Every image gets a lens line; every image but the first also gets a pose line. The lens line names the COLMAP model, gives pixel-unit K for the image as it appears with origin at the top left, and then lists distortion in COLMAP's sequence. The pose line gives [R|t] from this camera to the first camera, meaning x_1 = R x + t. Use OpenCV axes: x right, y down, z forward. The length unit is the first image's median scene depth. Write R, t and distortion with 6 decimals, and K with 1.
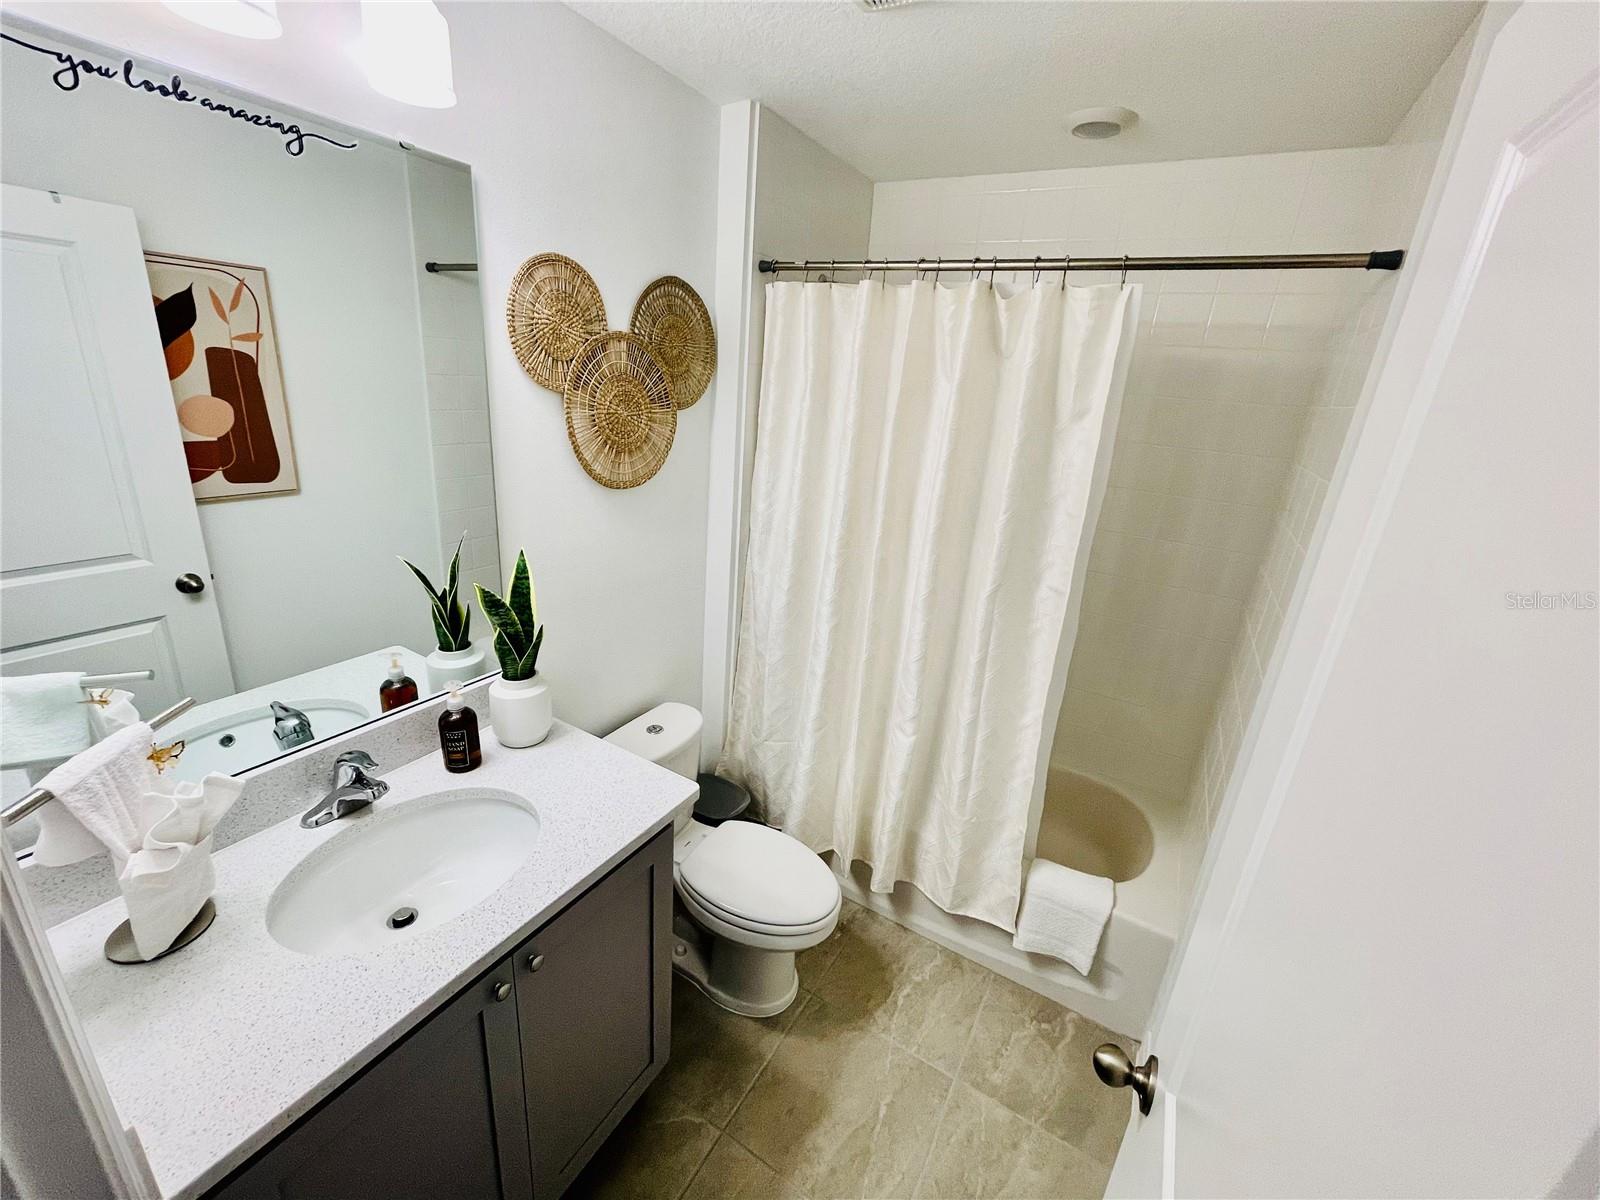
lens RADIAL K [[646.7, 0, 794.8], [0, 646.7, 590.8], [0, 0, 1]] dist [-0.001298, -0.000191]
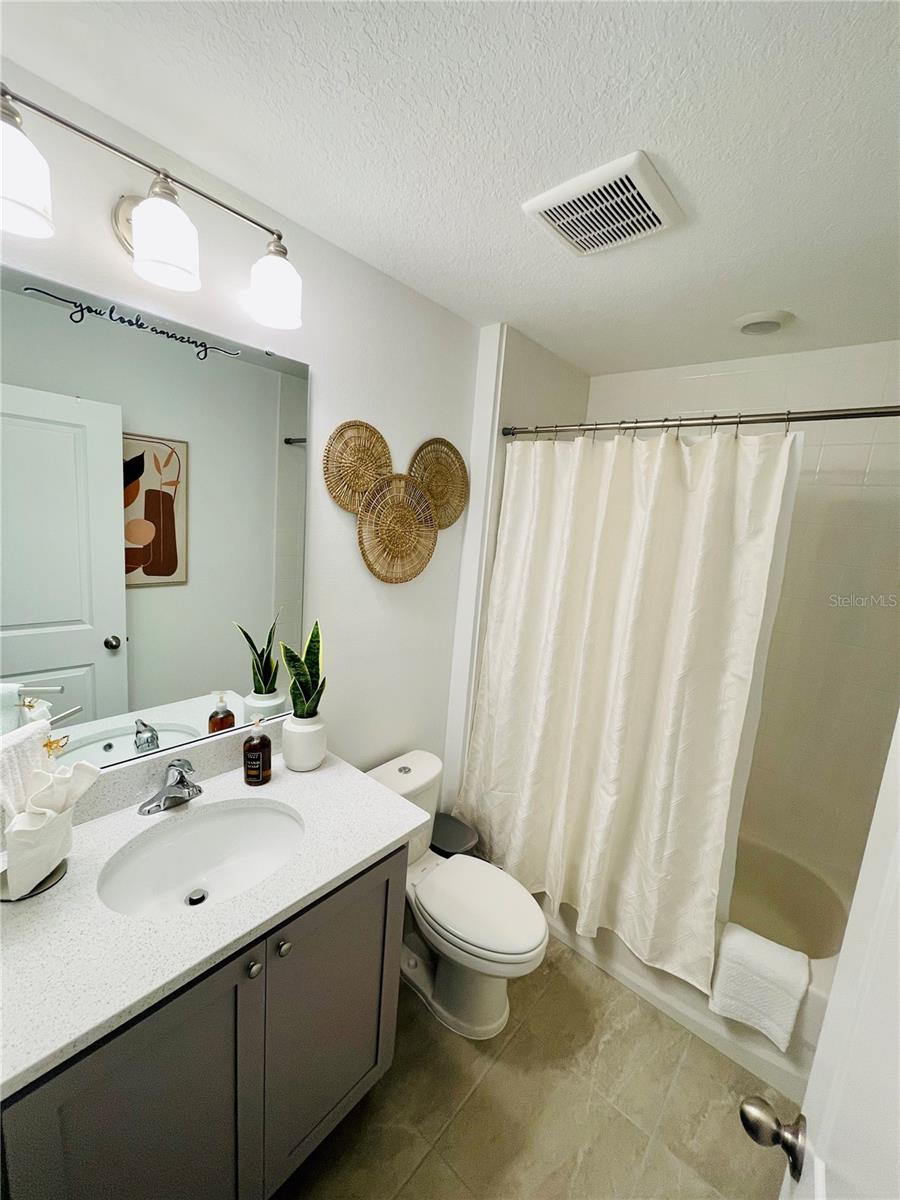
lens RADIAL K [[485.0, 0, 452.7], [0, 485.0, 596.4], [0, 0, 1]] dist [-0.001298, -0.000191]
pose [[0.985814, 0.033460, -0.164473, 0.026277], [-0.060363, 0.985040, -0.161406, 0.028662], [0.156612, 0.169044, 0.973086, 0.026523]]
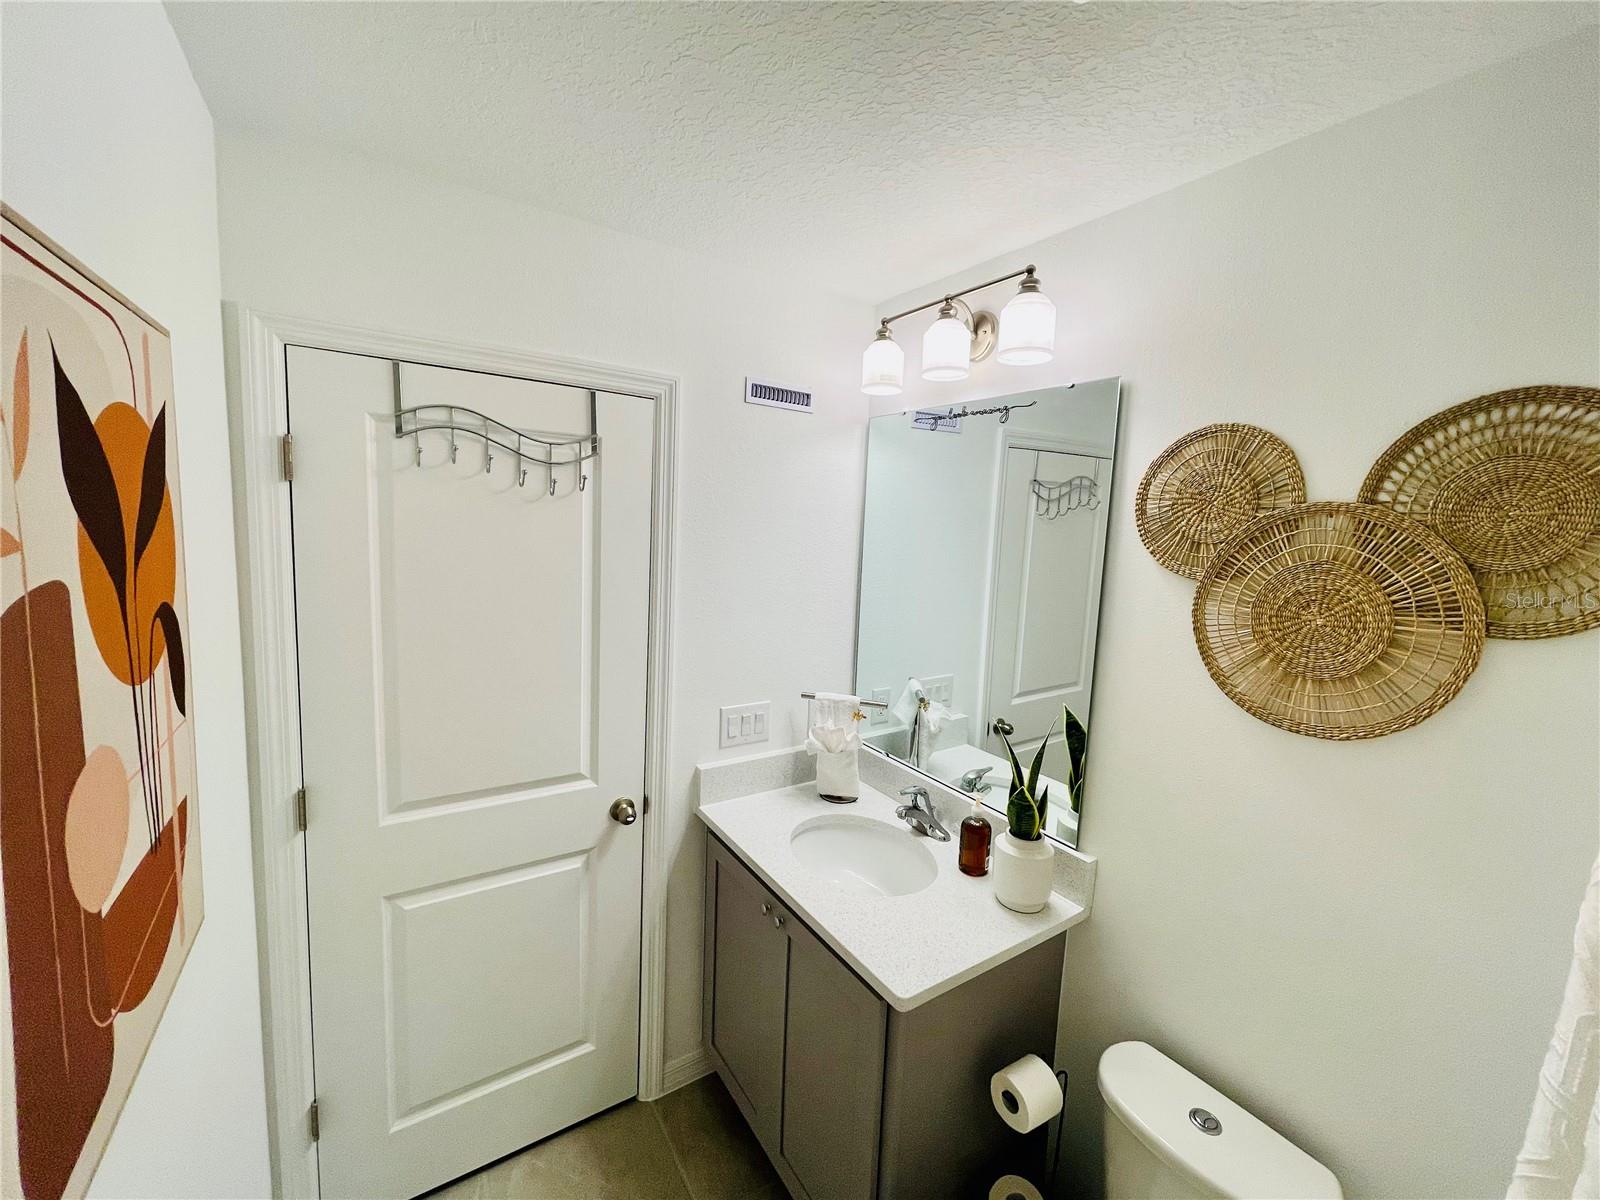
lens RADIAL K [[646.7, 0, 794.8], [0, 646.7, 590.8], [0, 0, 1]] dist [-0.001298, -0.000191]
pose [[-0.442684, 0.005602, -0.896660, 0.557787], [-0.358023, 0.915708, 0.182478, -0.239308], [0.822101, 0.401805, -0.403364, 0.843073]]
